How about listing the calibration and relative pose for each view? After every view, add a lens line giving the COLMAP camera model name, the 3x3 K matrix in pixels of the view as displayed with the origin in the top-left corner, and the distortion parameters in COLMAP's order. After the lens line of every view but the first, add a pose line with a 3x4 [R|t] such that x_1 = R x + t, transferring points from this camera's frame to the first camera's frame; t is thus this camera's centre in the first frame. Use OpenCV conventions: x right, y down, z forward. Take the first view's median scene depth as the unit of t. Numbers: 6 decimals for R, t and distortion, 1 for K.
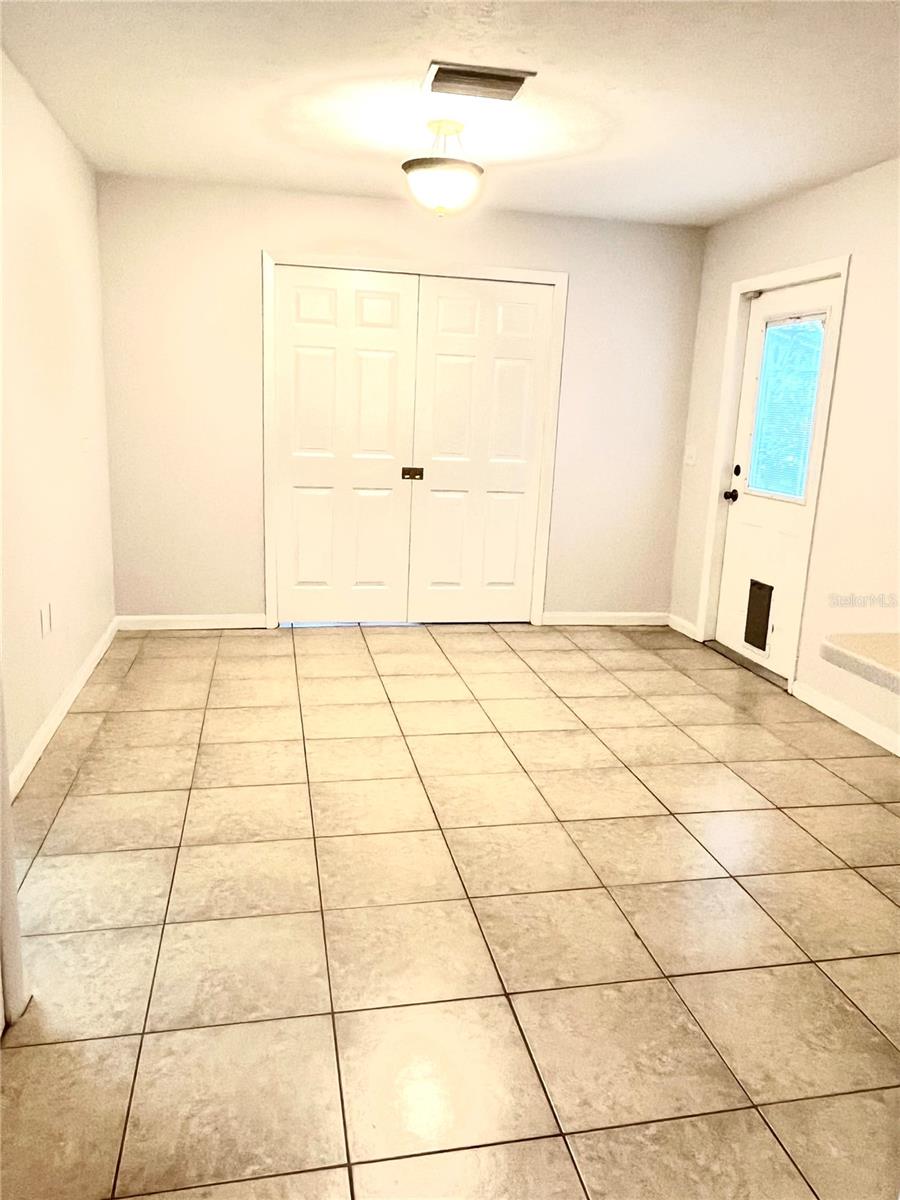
lens RADIAL K [[869.7, 0, 457.1], [0, 869.7, 599.7], [0, 0, 1]] dist [0.000573, -0.000206]
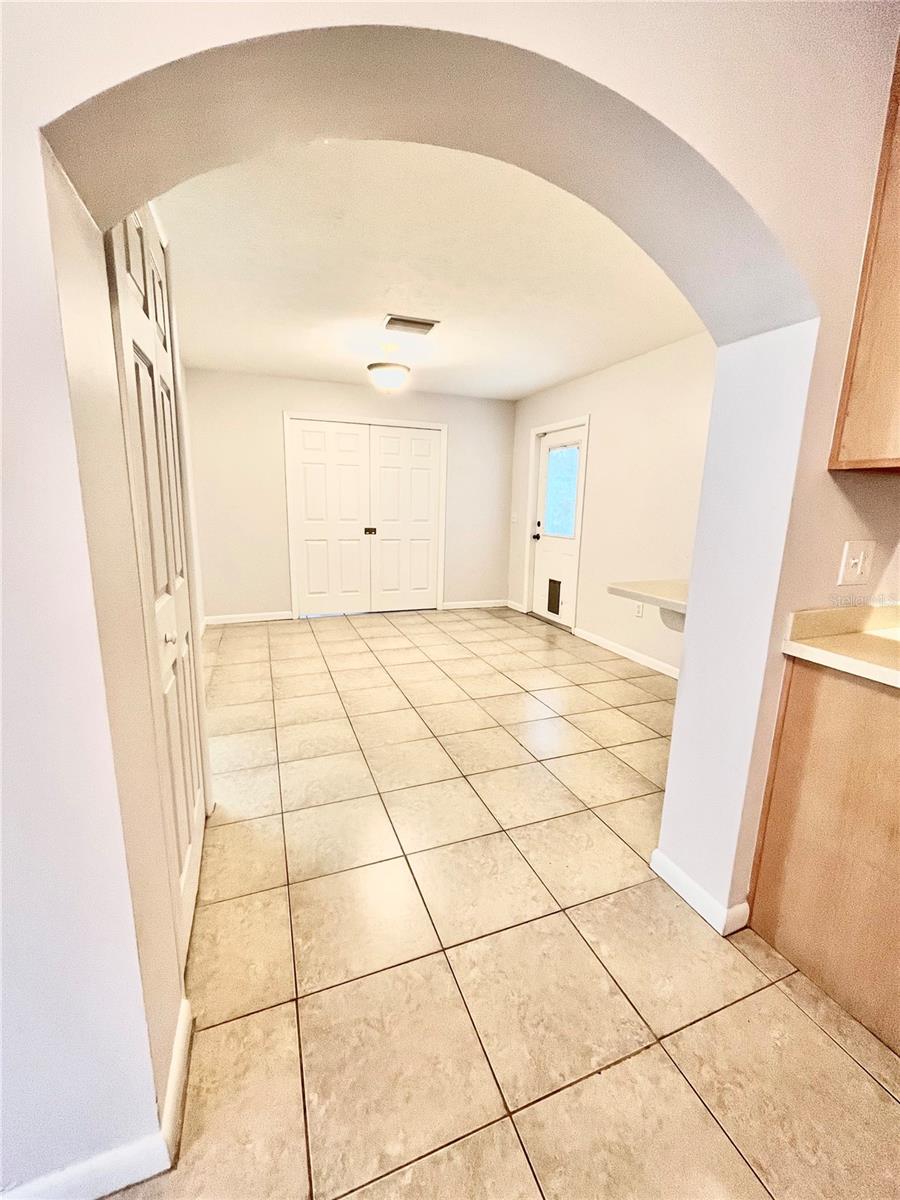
lens RADIAL K [[486.1, 0, 451.2], [0, 486.1, 596.6], [0, 0, 1]] dist [-0.001964, -0.000374]
pose [[0.986443, -0.052322, 0.155540, -0.064691], [0.056048, 0.998235, -0.019659, 0.031561], [-0.154237, 0.028110, 0.987634, -0.057829]]
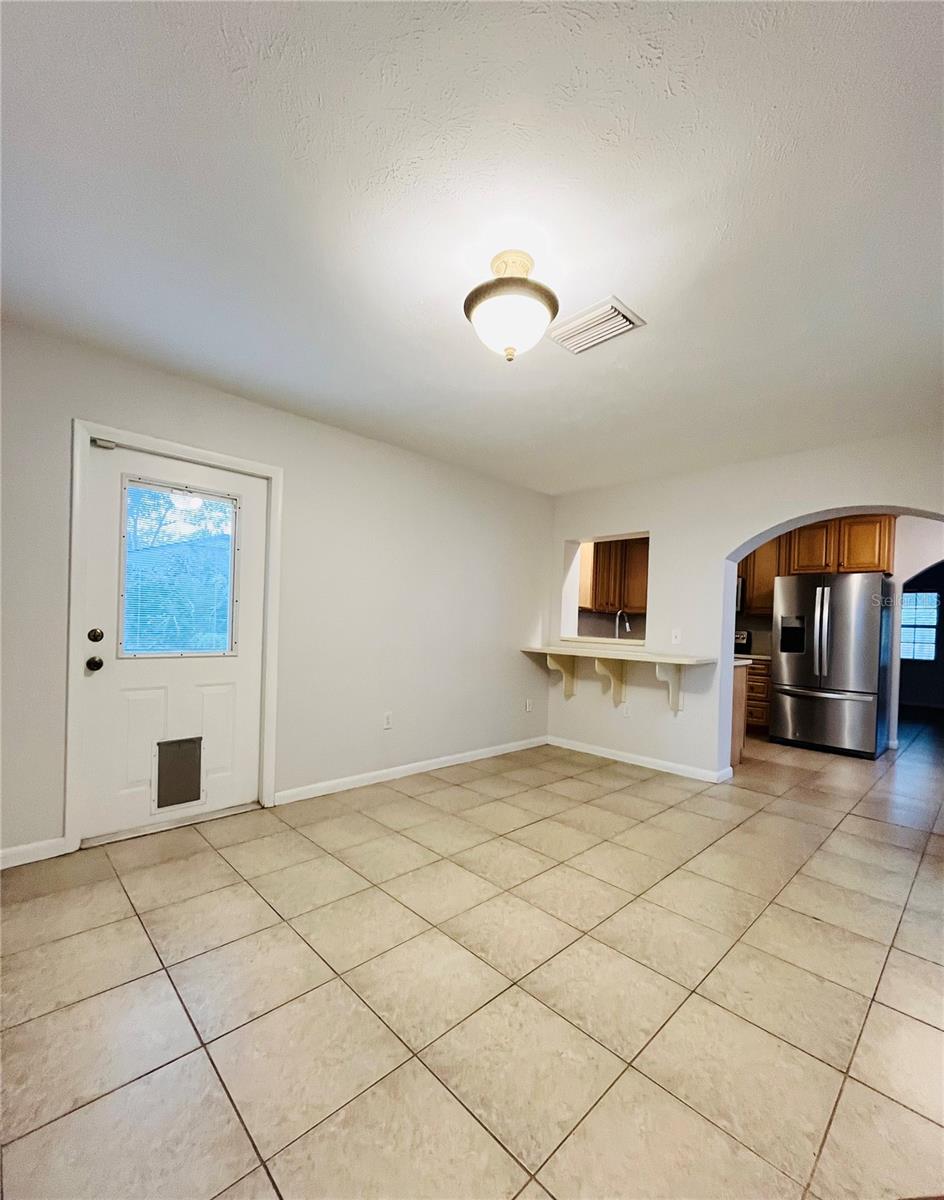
lens RADIAL K [[505.4, 0, 474.0], [0, 505.4, 626.8], [0, 0, 1]] dist [-0.000660, 0.000008]
pose [[-0.528414, -0.065296, 0.846472, -0.386972], [0.134478, 0.978013, 0.159391, -0.234901], [-0.838269, 0.198056, -0.508015, 1.174827]]
